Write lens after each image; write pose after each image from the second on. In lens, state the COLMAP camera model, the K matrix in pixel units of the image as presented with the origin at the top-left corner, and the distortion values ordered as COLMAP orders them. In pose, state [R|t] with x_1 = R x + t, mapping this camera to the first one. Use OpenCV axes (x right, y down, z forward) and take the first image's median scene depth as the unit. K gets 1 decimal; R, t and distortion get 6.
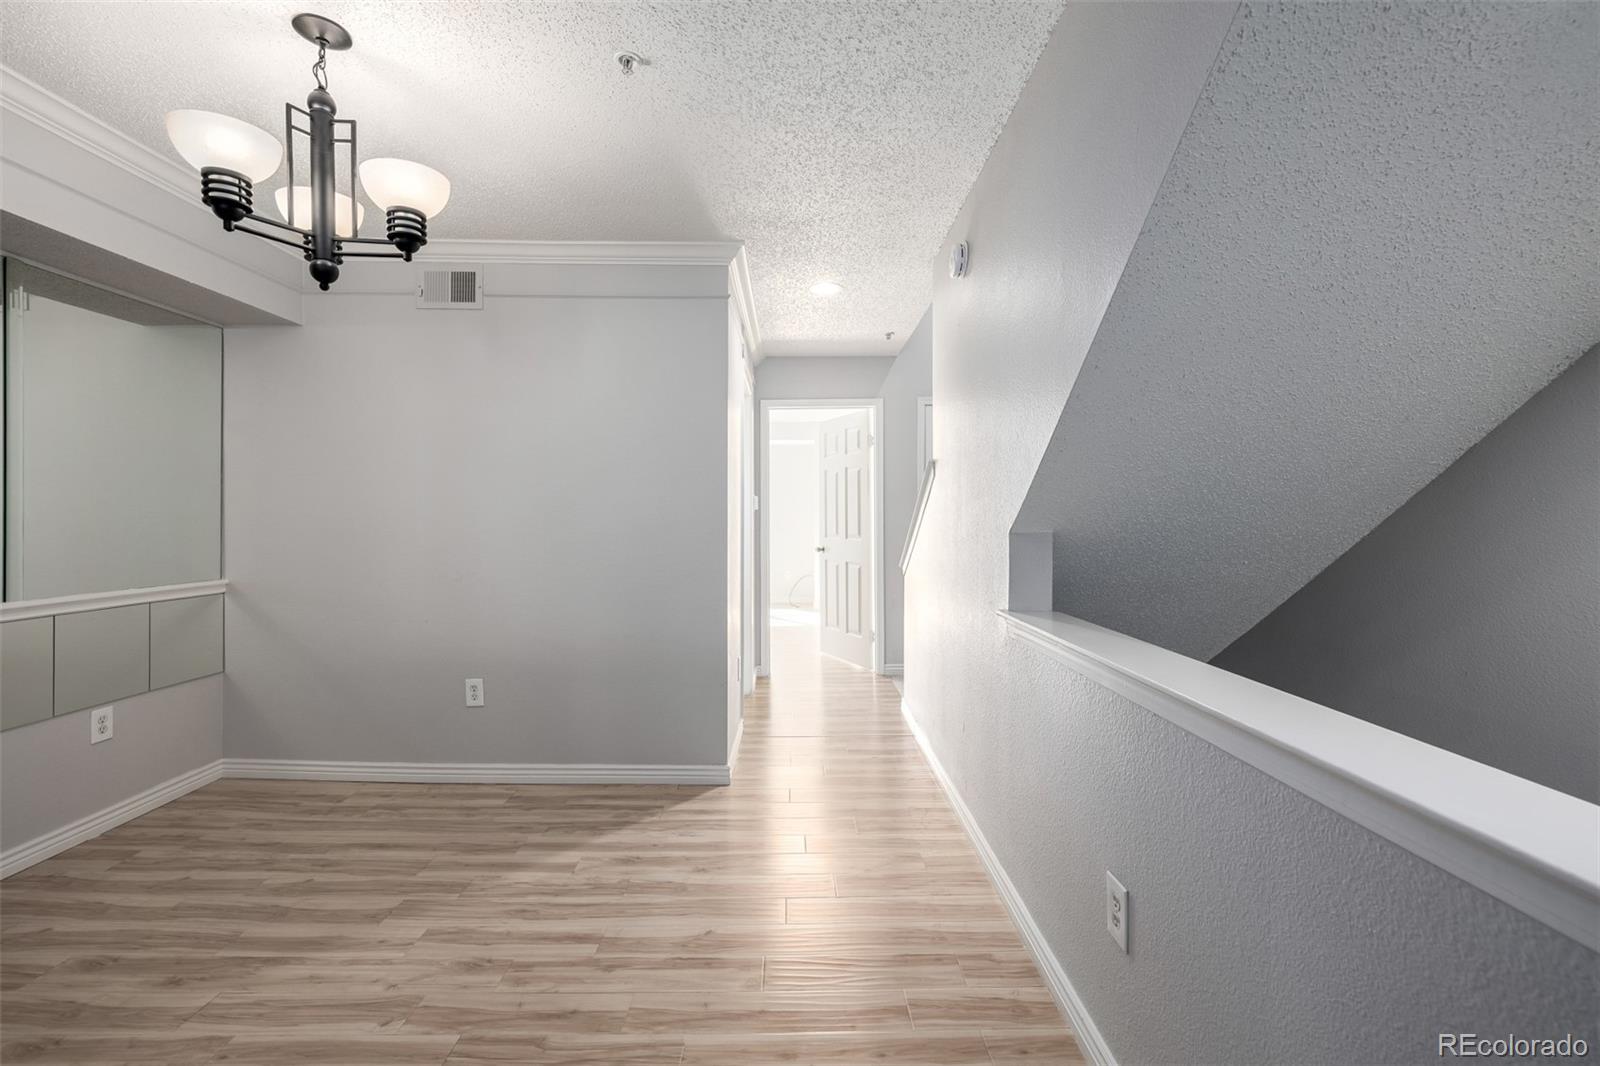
lens RADIAL K [[679.9, 0, 796.1], [0, 679.9, 518.0], [0, 0, 1]] dist [-0.000757, 0.000212]
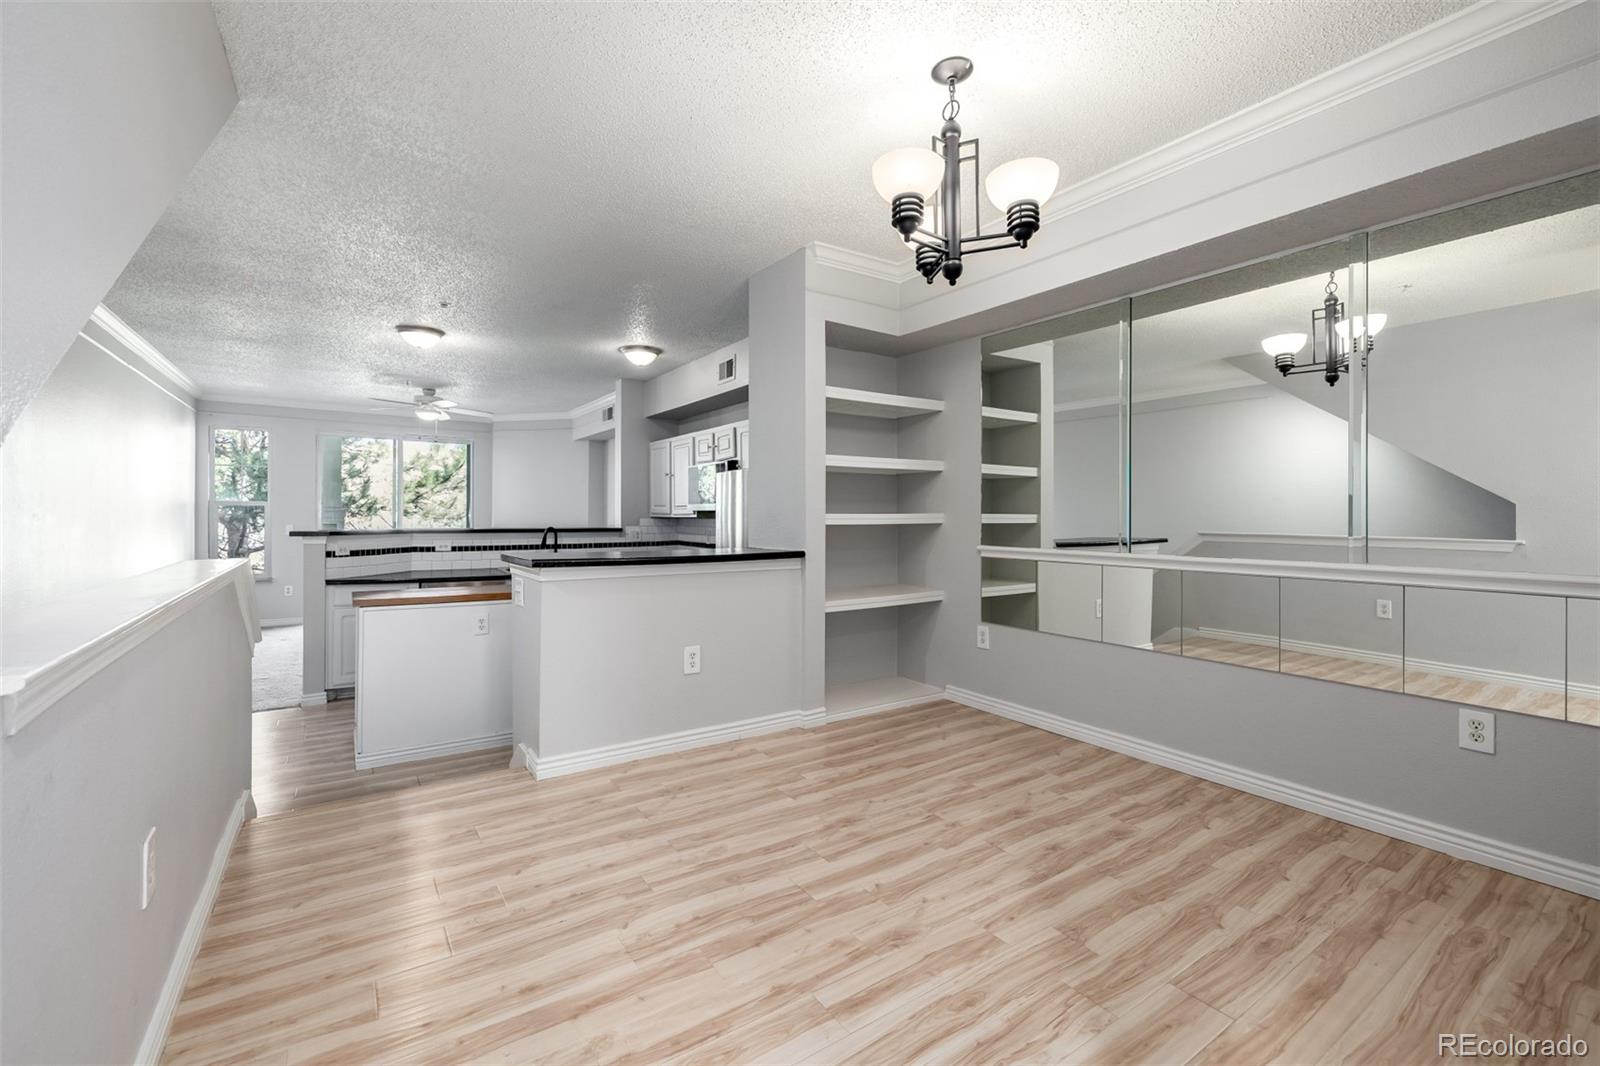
lens RADIAL K [[679.9, 0, 787.6], [0, 679.9, 513.7], [0, 0, 1]] dist [-0.000757, 0.000212]
pose [[-0.836524, -0.005687, -0.547901, 0.172996], [-0.006717, 0.999977, -0.000123, 0.057429], [0.547889, 0.003578, -0.836543, 1.580084]]
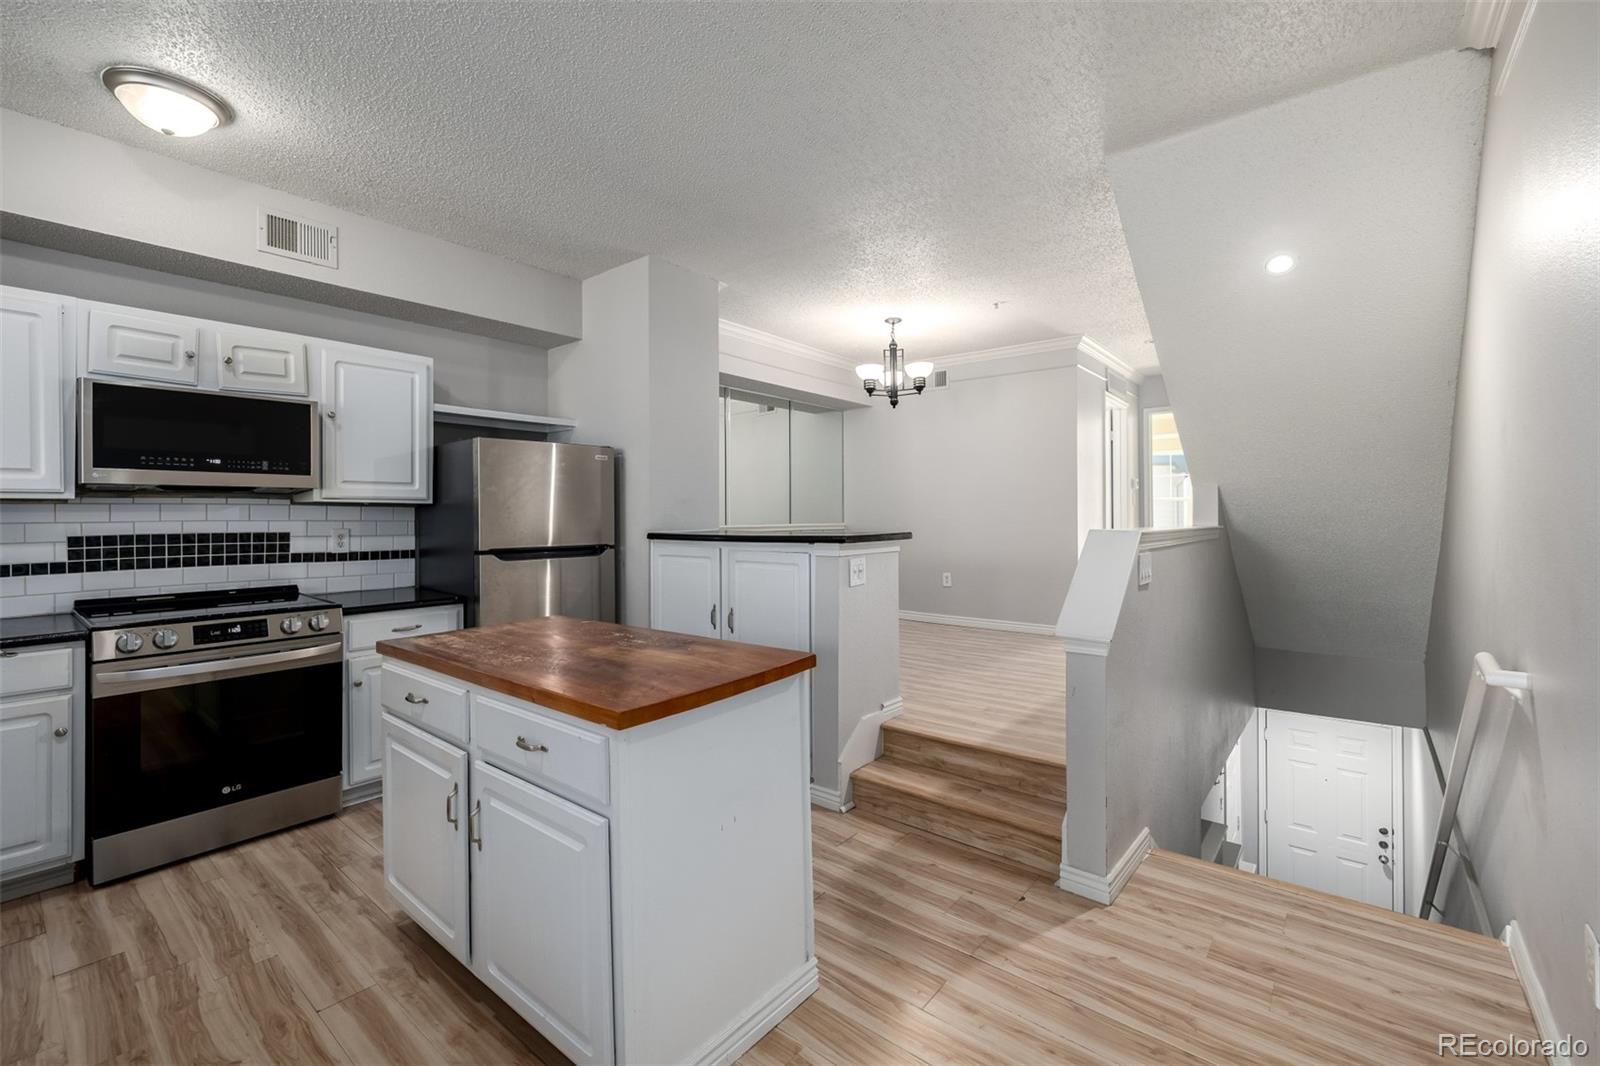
lens RADIAL K [[679.9, 0, 788.2], [0, 679.9, 514.6], [0, 0, 1]] dist [-0.000757, 0.000212]
pose [[0.769882, -0.007434, -0.638143, 0.711444], [0.004432, 0.999970, -0.006302, 0.120740], [0.638171, 0.002023, 0.769892, -1.342260]]
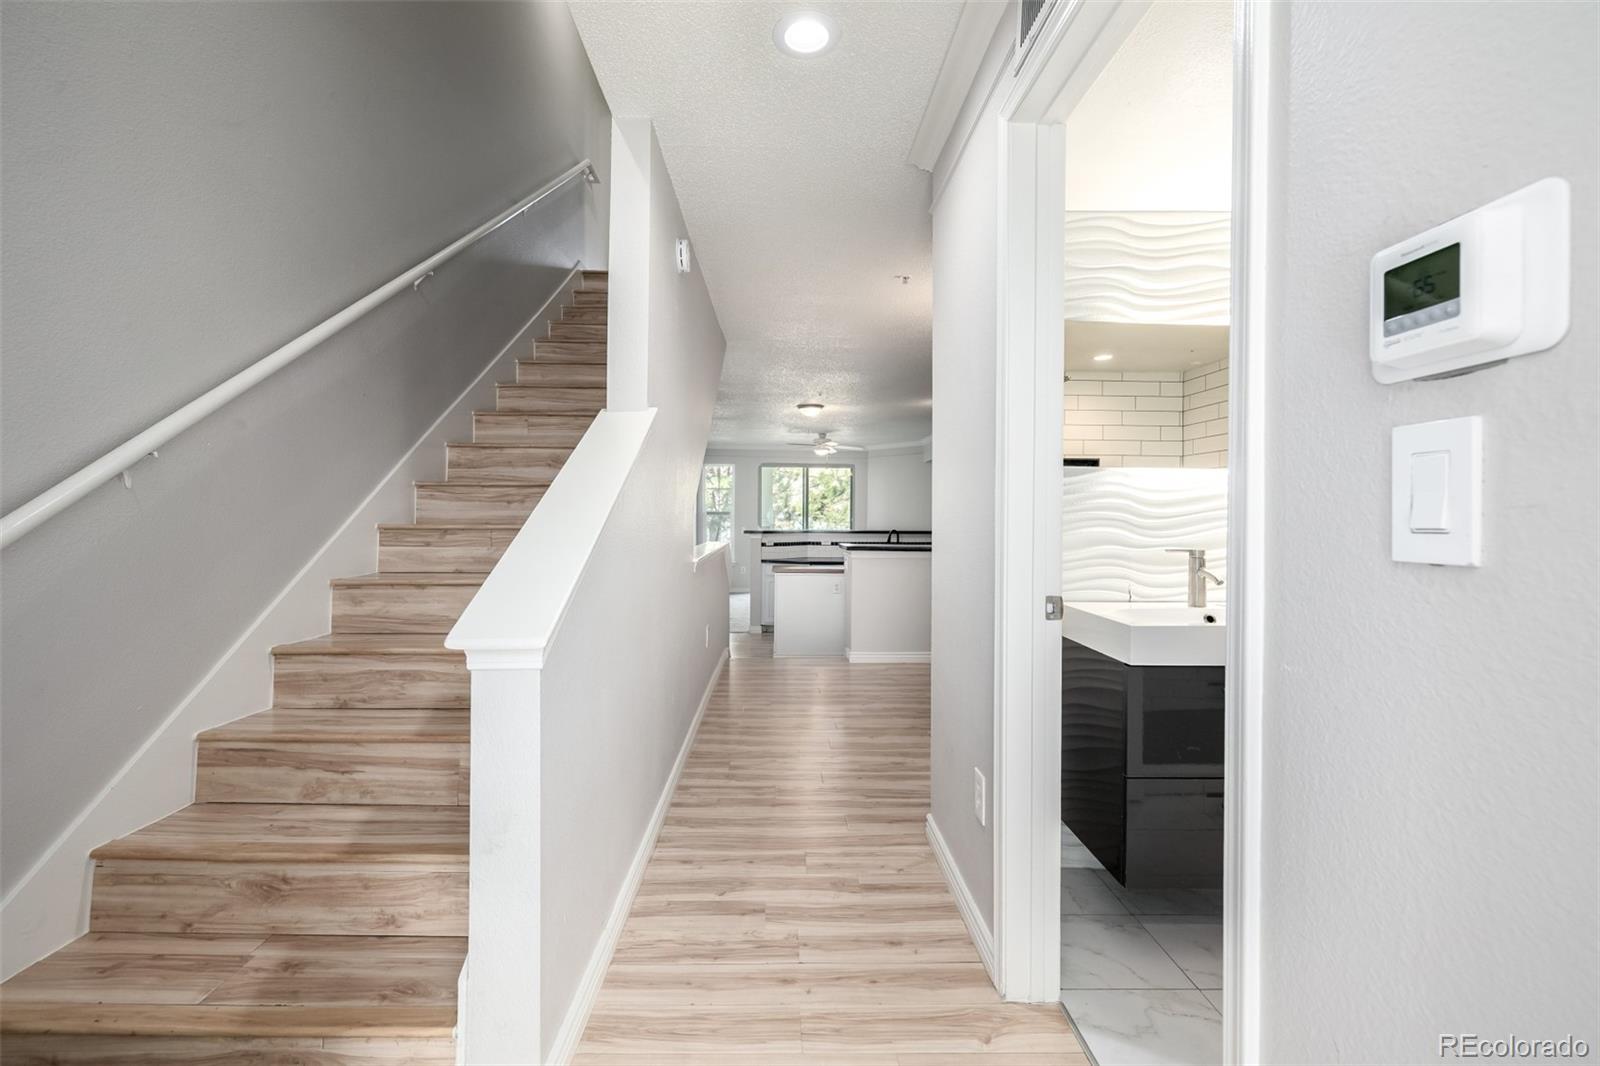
lens RADIAL K [[679.9, 0, 775.9], [0, 679.9, 507.5], [0, 0, 1]] dist [-0.000757, 0.000212]
pose [[-0.999939, -0.010558, 0.003365, 0.121088], [-0.010595, 0.999880, -0.011343, 0.037777], [-0.003245, -0.011378, -0.999930, 2.764163]]
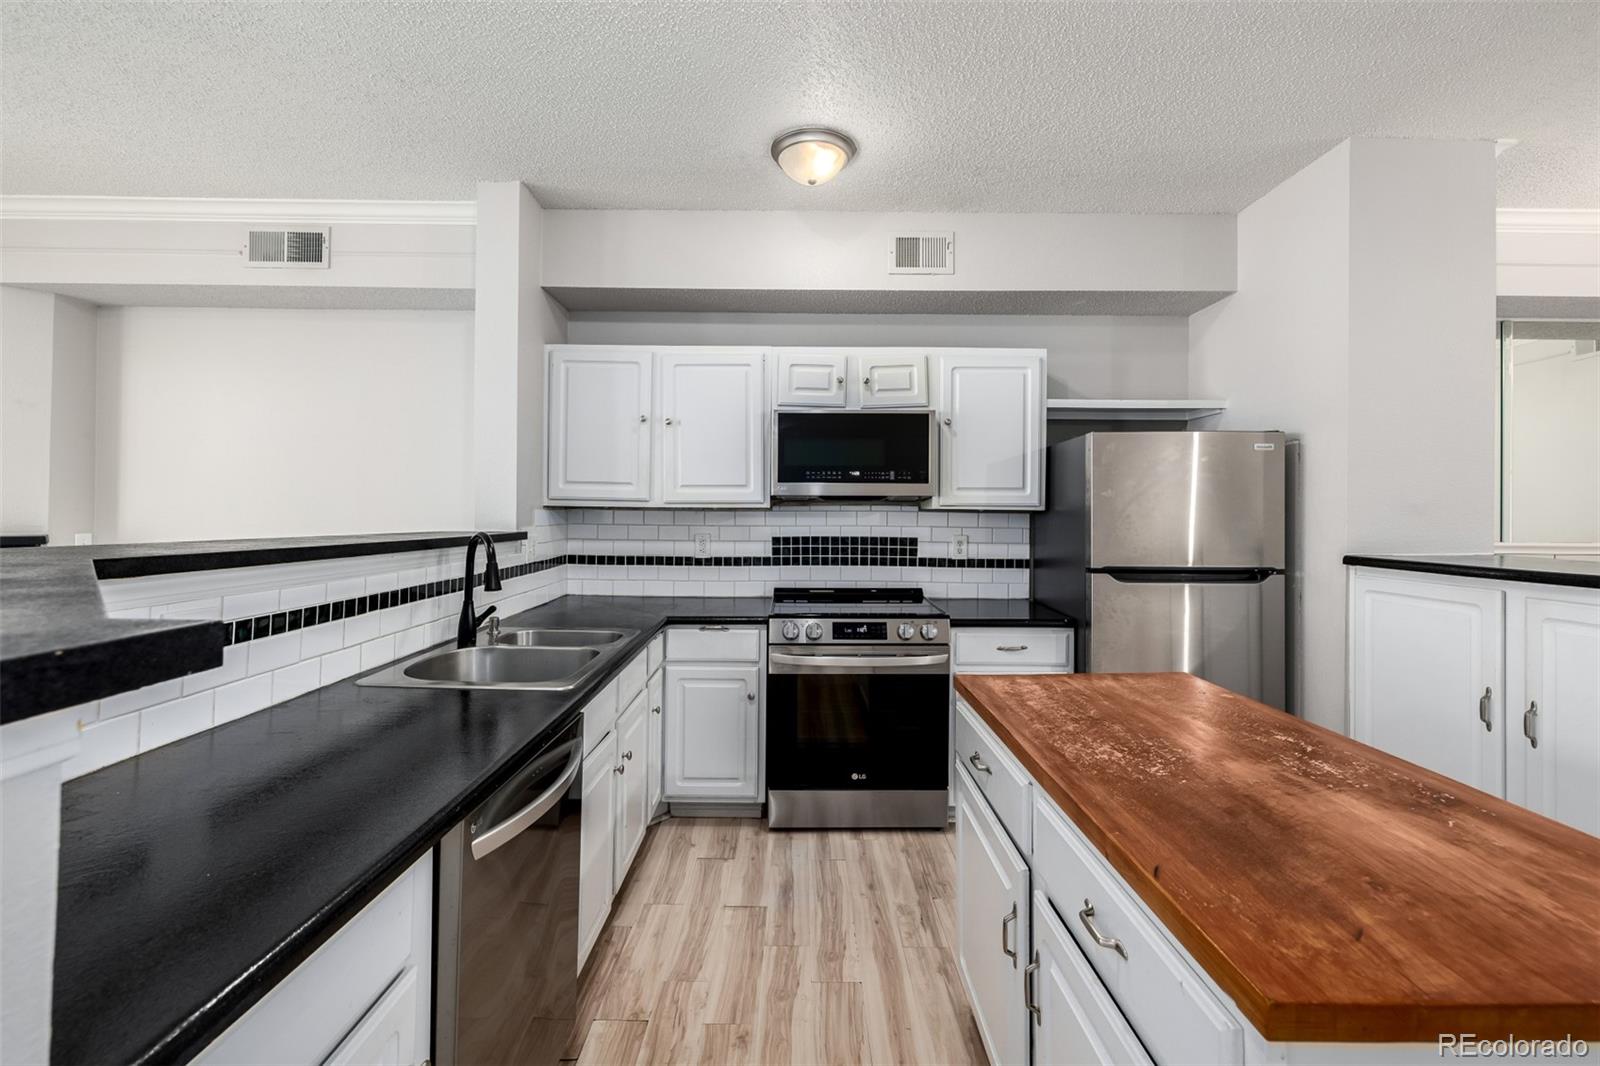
lens RADIAL K [[679.9, 0, 801.5], [0, 679.9, 511.6], [0, 0, 1]] dist [-0.000757, 0.000212]
pose [[0.002692, -0.006297, -0.999977, 0.456187], [-0.010397, 0.999926, -0.006325, 0.095360], [0.999942, 0.010414, 0.002627, -1.141613]]
